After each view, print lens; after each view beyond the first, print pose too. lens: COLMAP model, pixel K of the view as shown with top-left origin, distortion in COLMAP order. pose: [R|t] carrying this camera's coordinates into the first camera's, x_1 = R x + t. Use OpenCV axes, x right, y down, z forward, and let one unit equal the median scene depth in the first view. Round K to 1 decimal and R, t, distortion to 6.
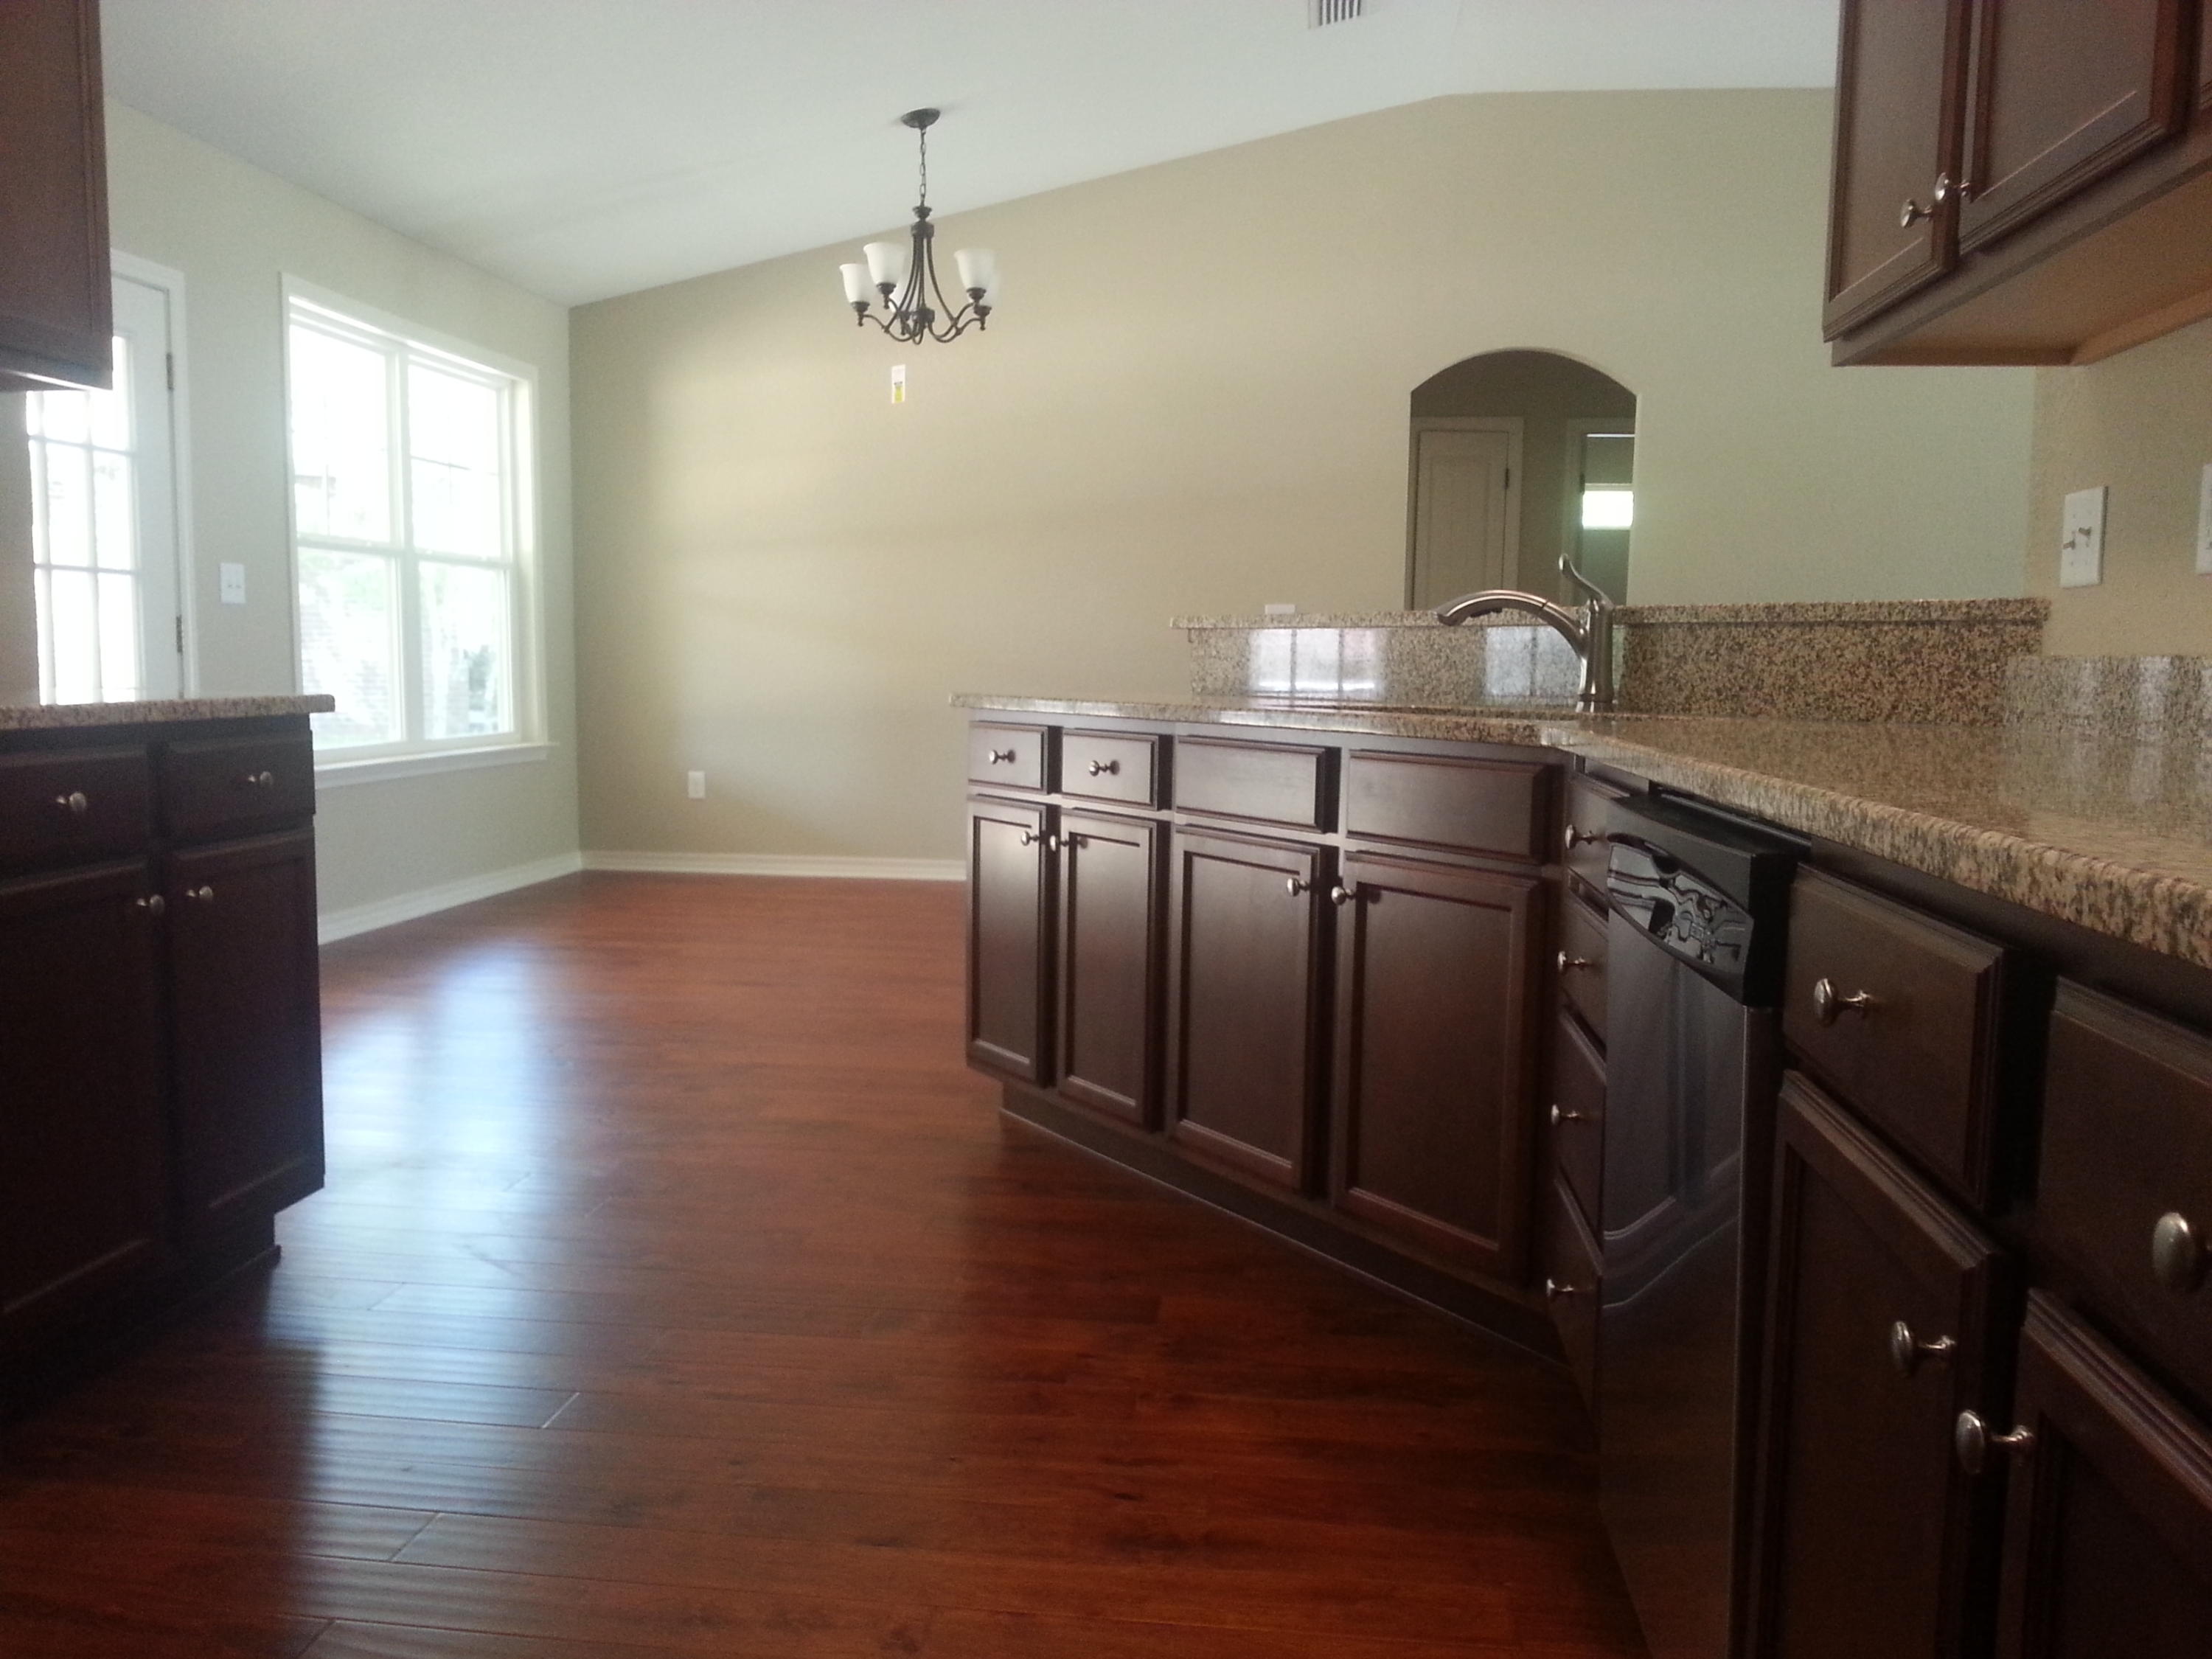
lens RADIAL K [[1813.7, 0, 1092.6], [0, 1813.7, 877.1], [0, 0, 1]] dist [0.047146, -0.103574]
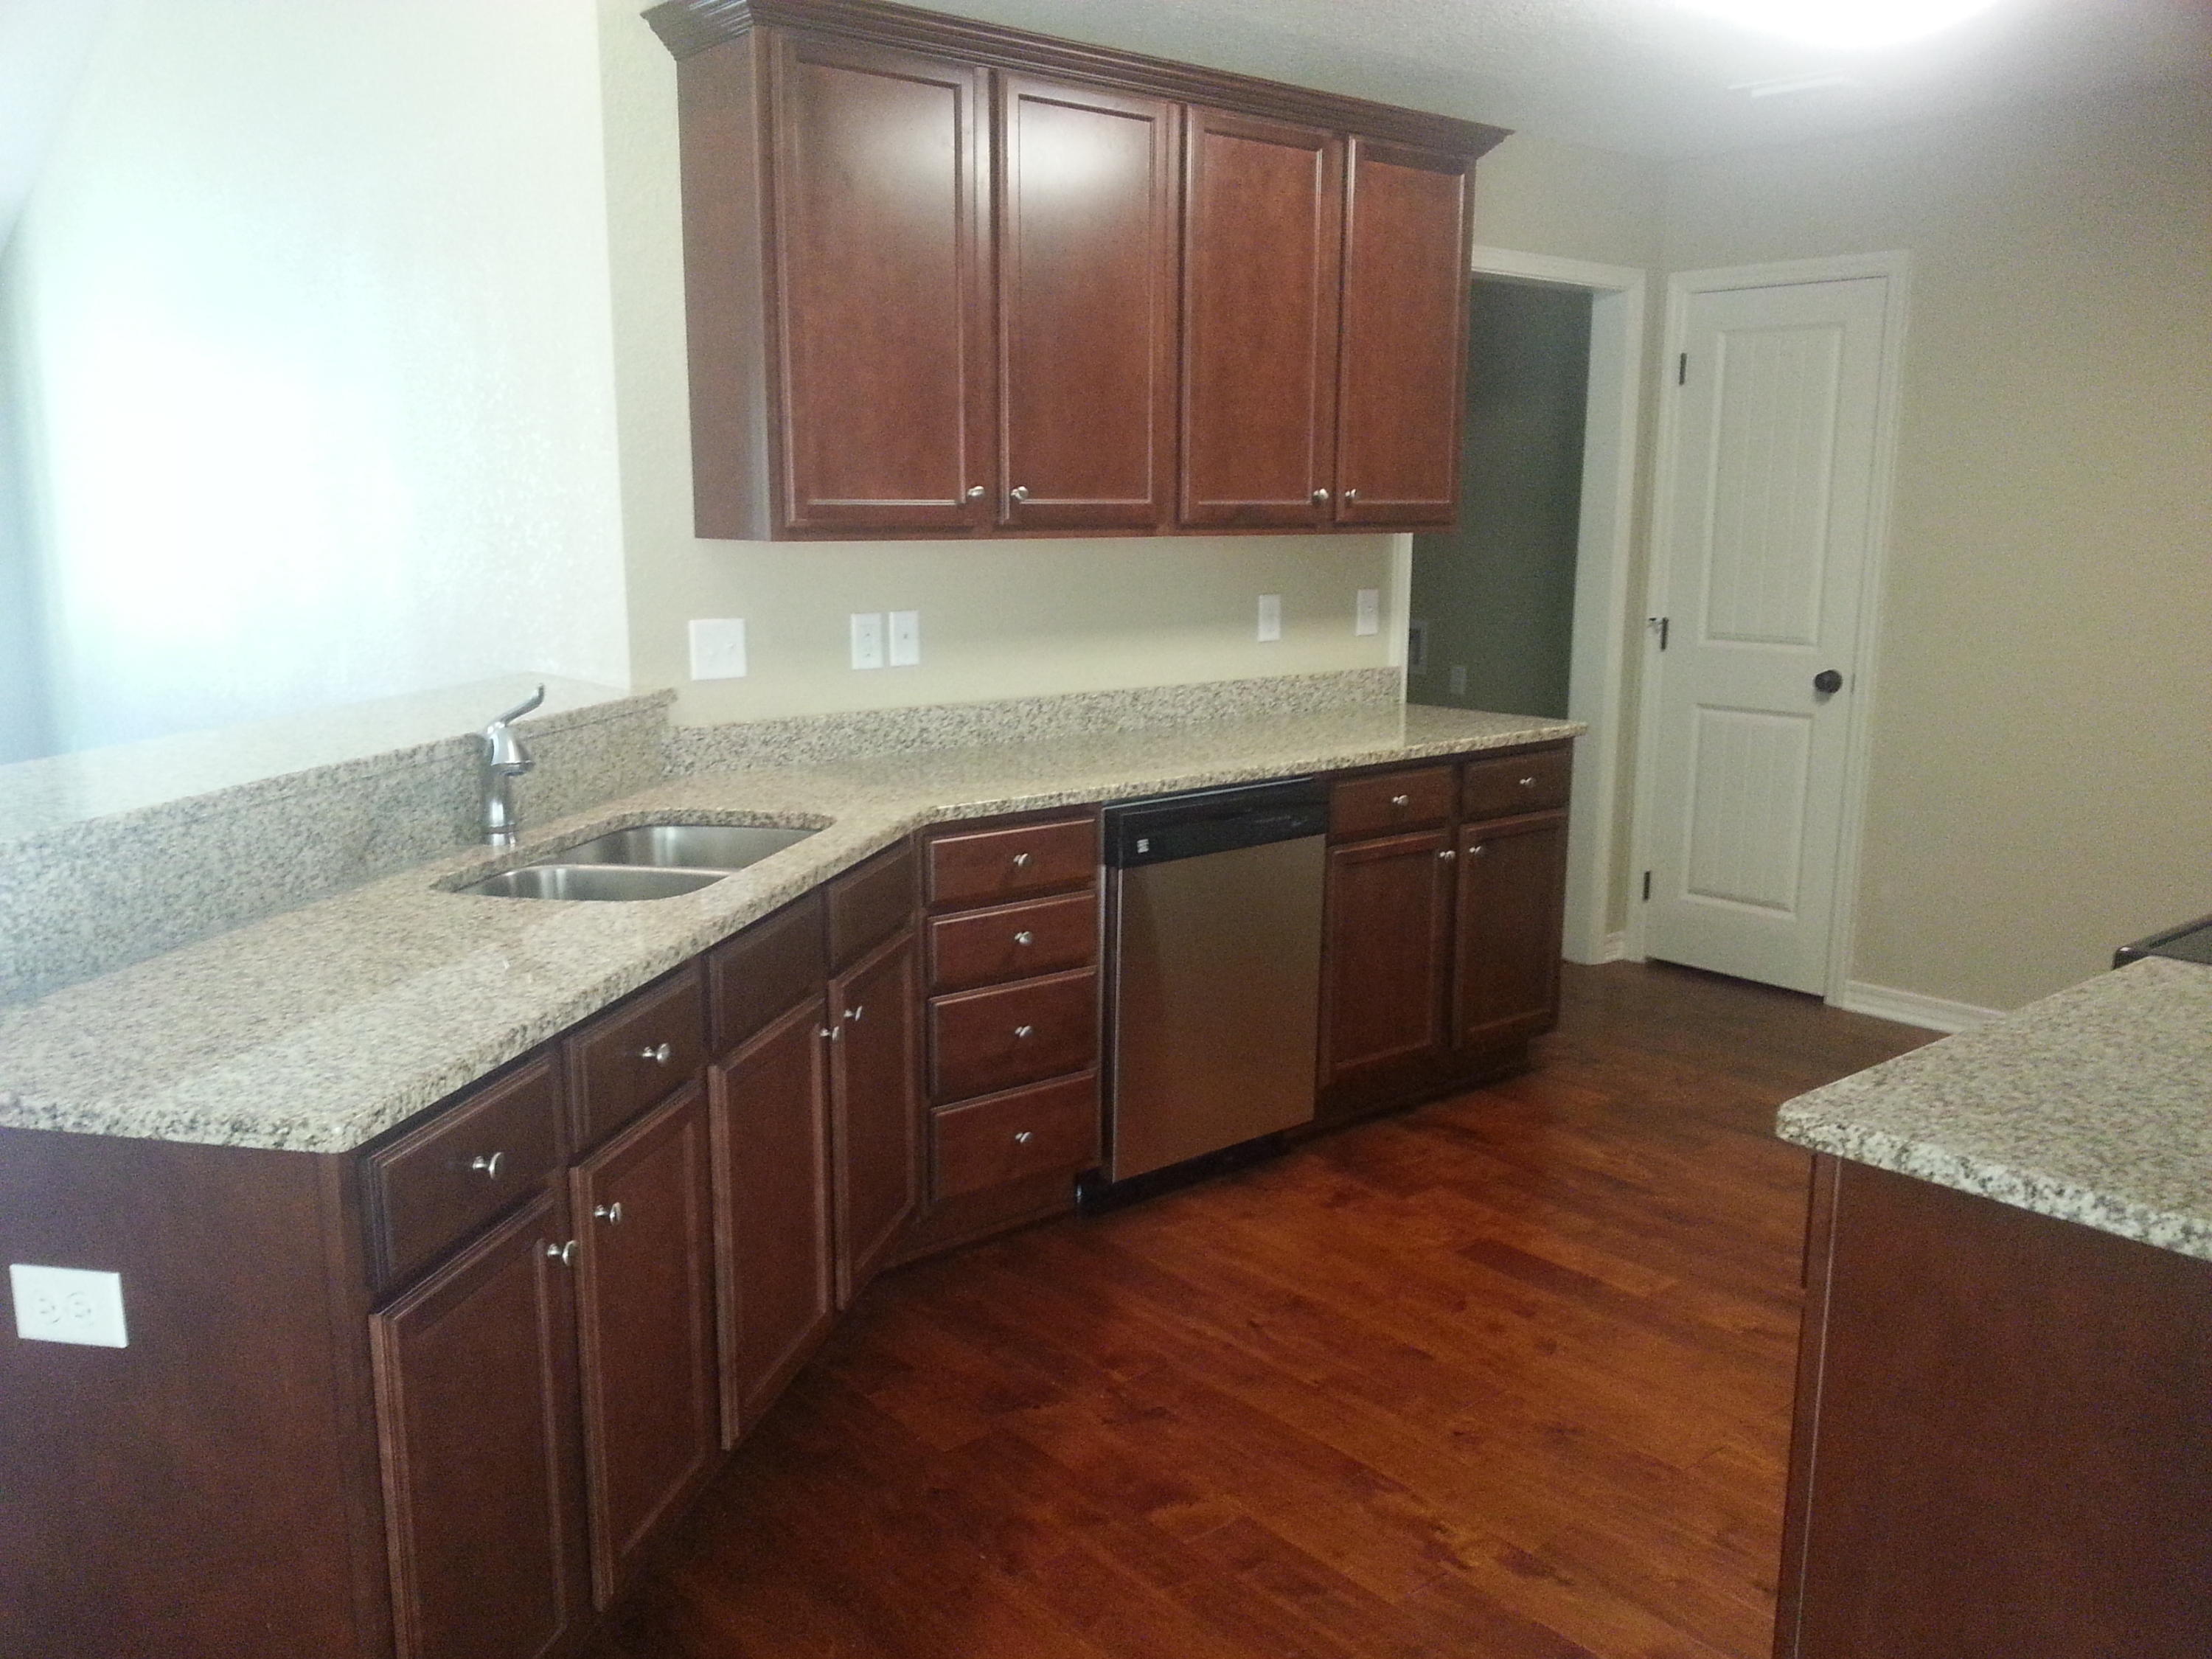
lens RADIAL K [[1813.7, 0, 1092.6], [0, 1813.7, 877.1], [0, 0, 1]] dist [0.047146, -0.103574]
pose [[-0.723601, -0.156086, 0.672338, -0.601559], [0.069834, 0.952540, 0.296295, -0.337108], [-0.686676, 0.261352, -0.678359, 1.447105]]
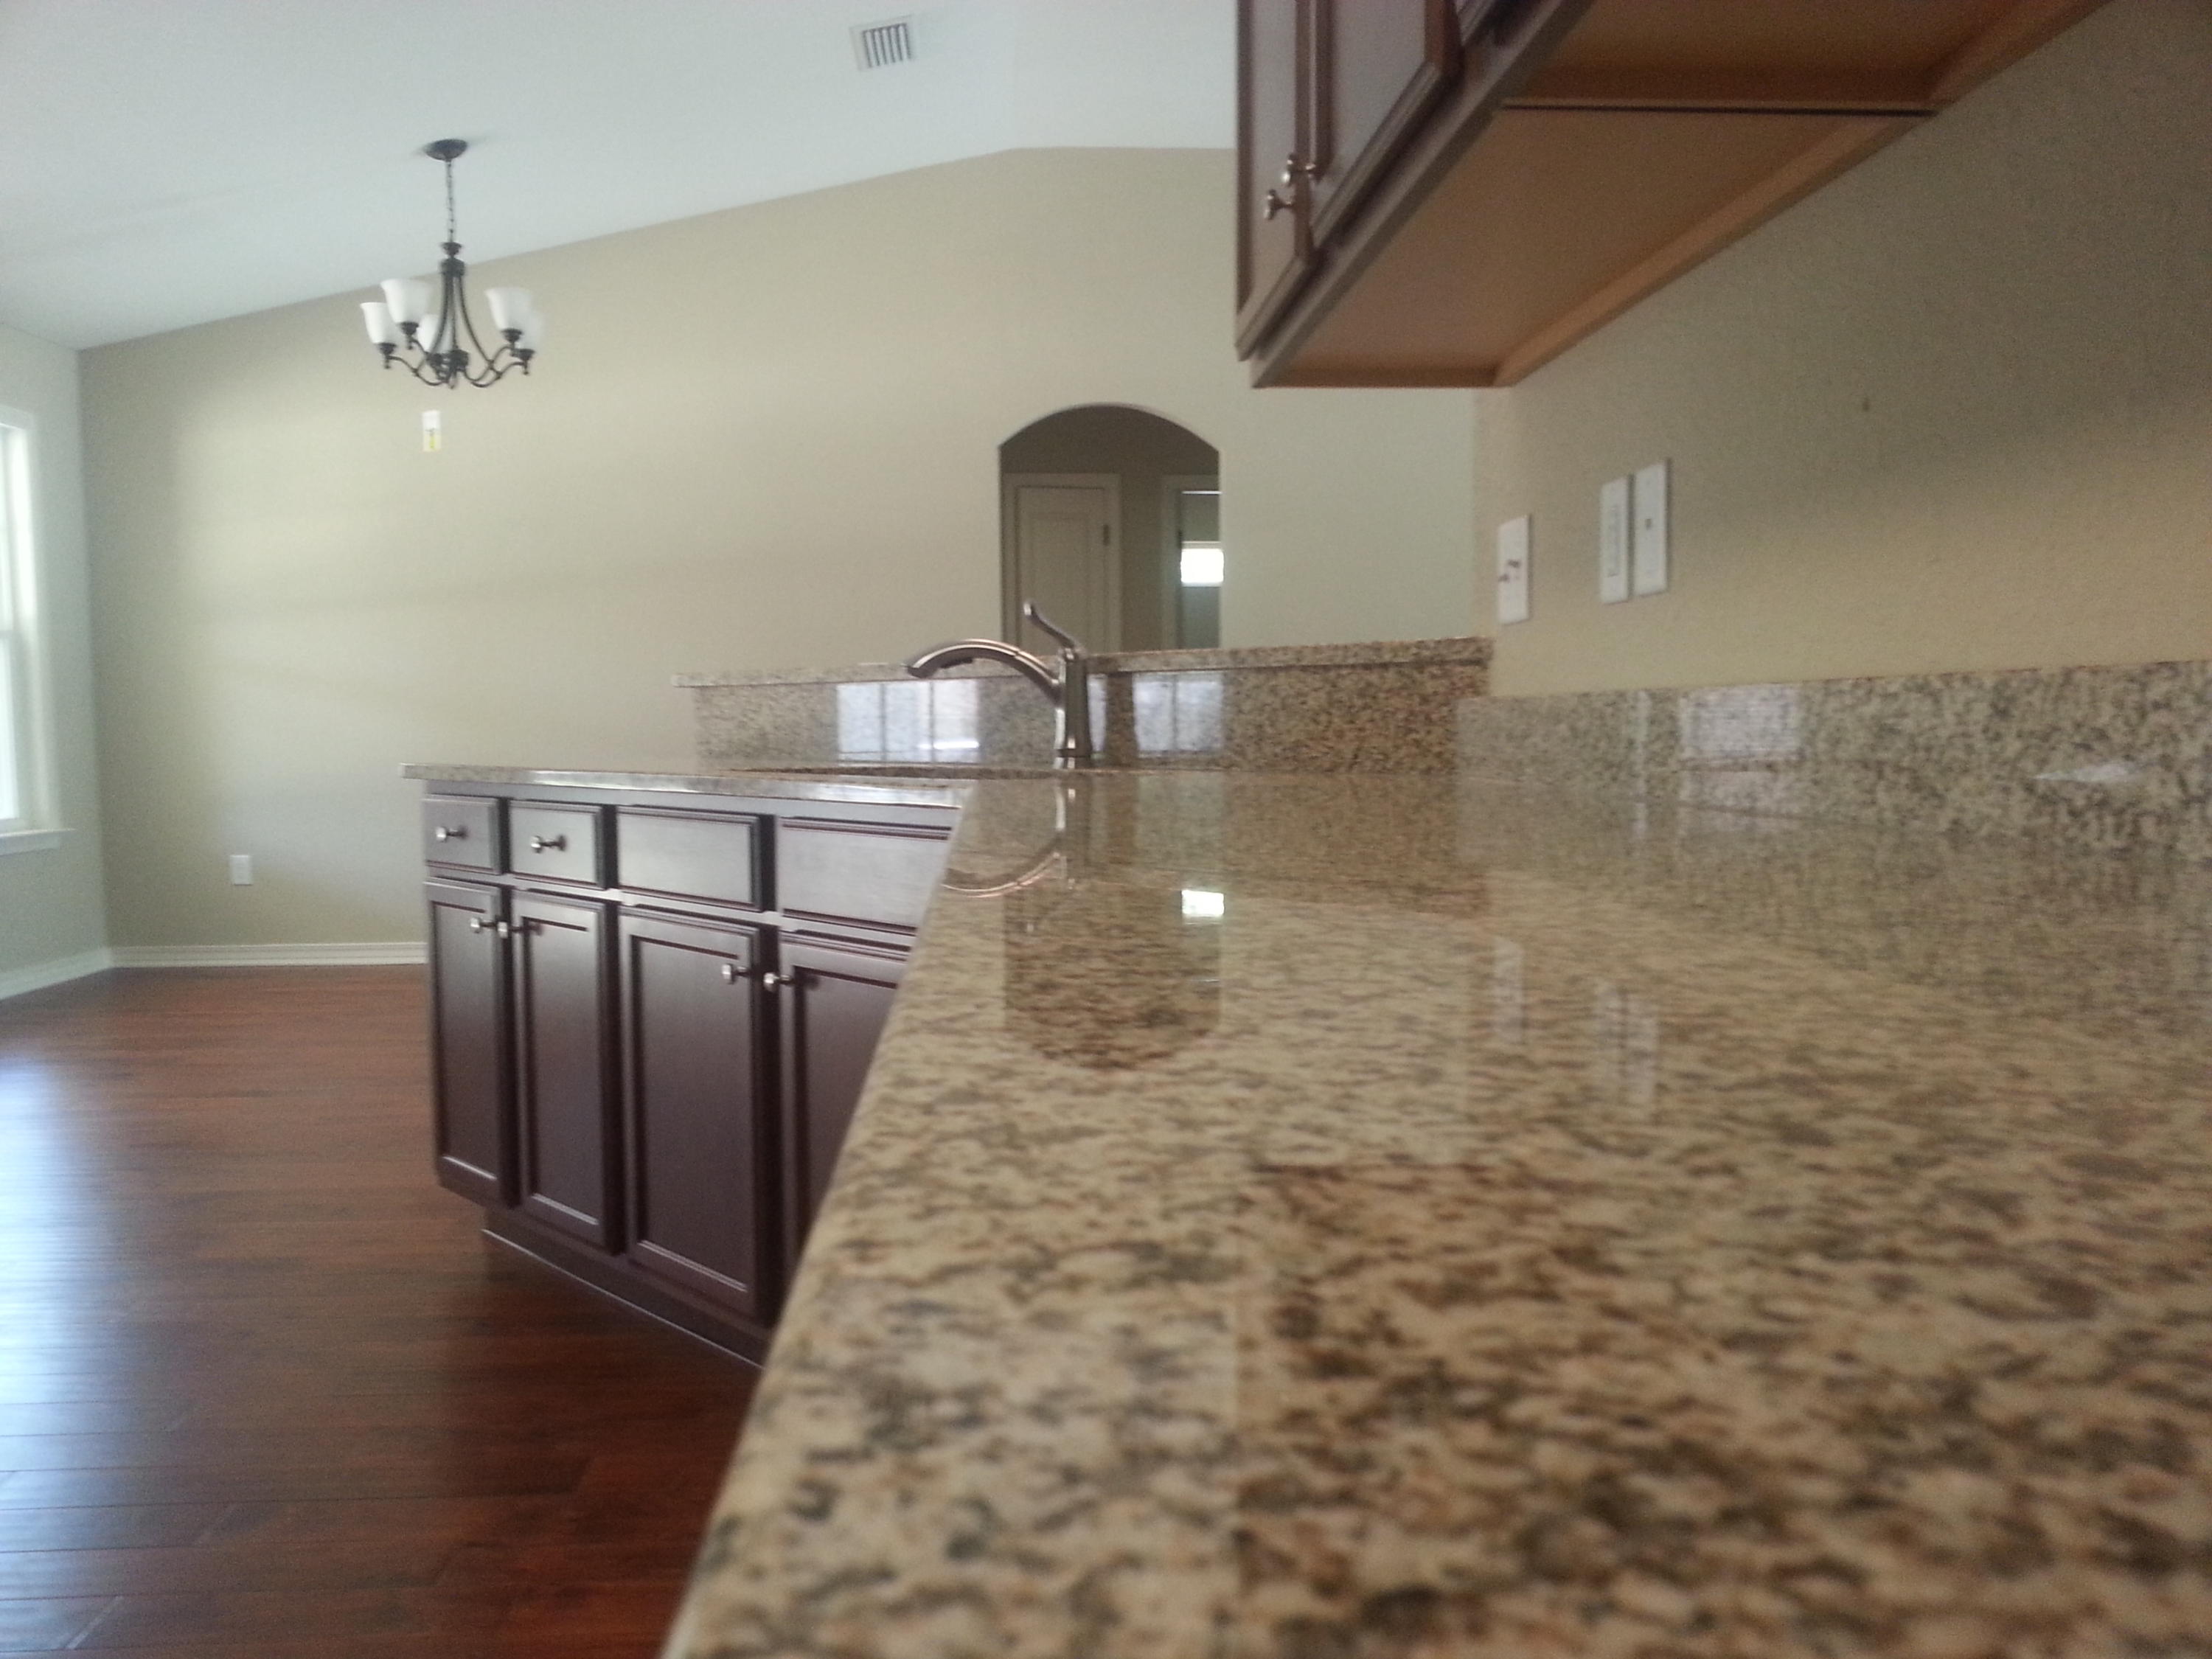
lens RADIAL K [[1802.1, 0, 1086.6], [0, 1802.1, 871.5], [0, 0, 1]] dist [0.040358, -0.076303]
pose [[0.985195, -0.034457, 0.167937, 0.126192], [0.040461, 0.998654, -0.032459, -0.008166], [-0.166592, 0.038773, 0.985263, 0.097257]]
